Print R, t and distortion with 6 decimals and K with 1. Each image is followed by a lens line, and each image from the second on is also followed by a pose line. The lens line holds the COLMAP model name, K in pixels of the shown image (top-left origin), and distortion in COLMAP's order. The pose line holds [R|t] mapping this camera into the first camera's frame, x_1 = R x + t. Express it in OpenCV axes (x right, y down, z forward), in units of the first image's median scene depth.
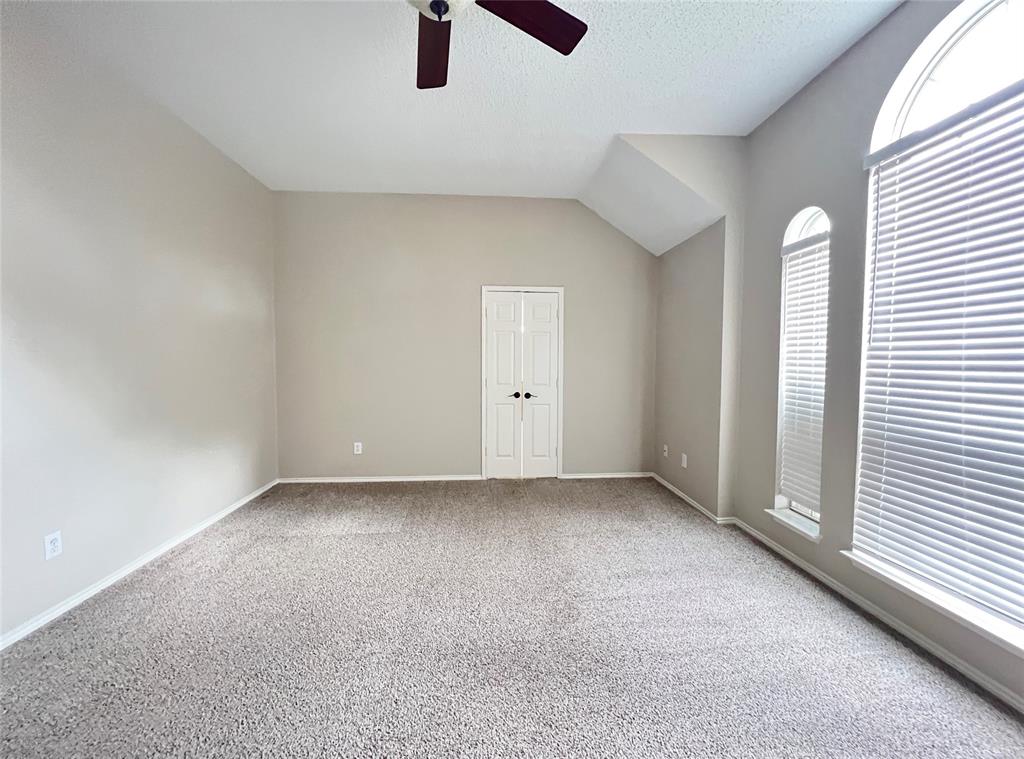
lens RADIAL K [[413.7, 0, 511.3], [0, 413.7, 379.4], [0, 0, 1]] dist [0.000653, 0.000123]
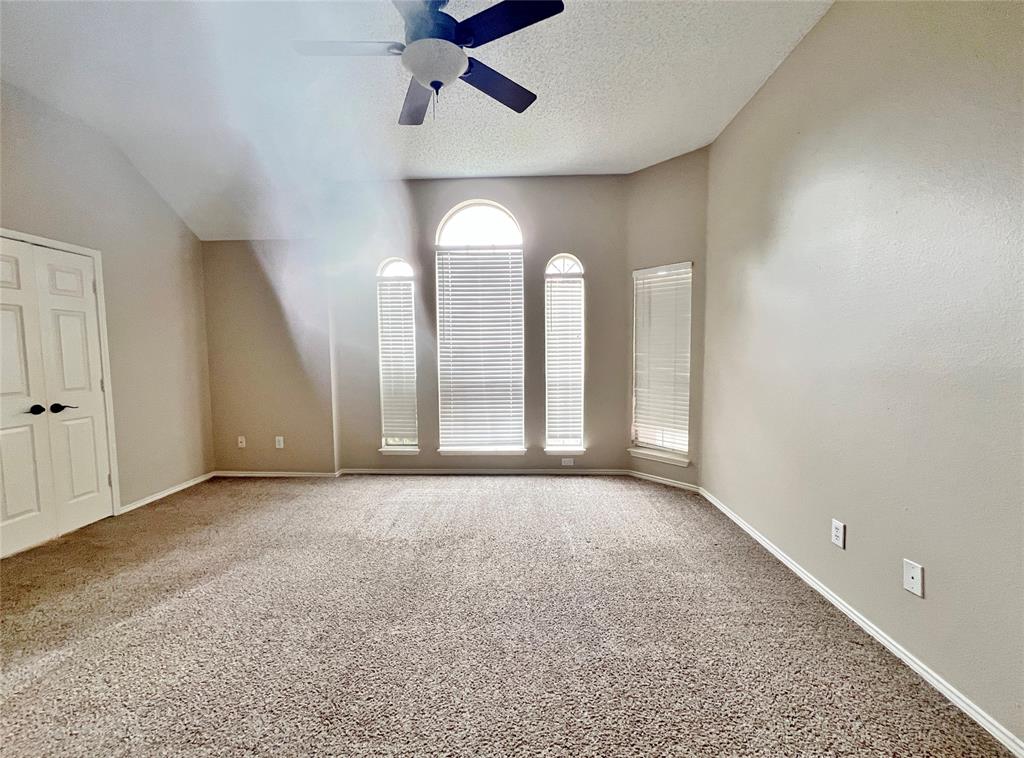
lens RADIAL K [[413.6, 0, 512.0], [0, 413.6, 379.5], [0, 0, 1]] dist [-0.001932, -0.000053]
pose [[0.108037, -0.072964, 0.991466, -0.572119], [0.057671, 0.996084, 0.067020, -0.008184], [-0.992473, 0.049938, 0.111821, 0.242375]]
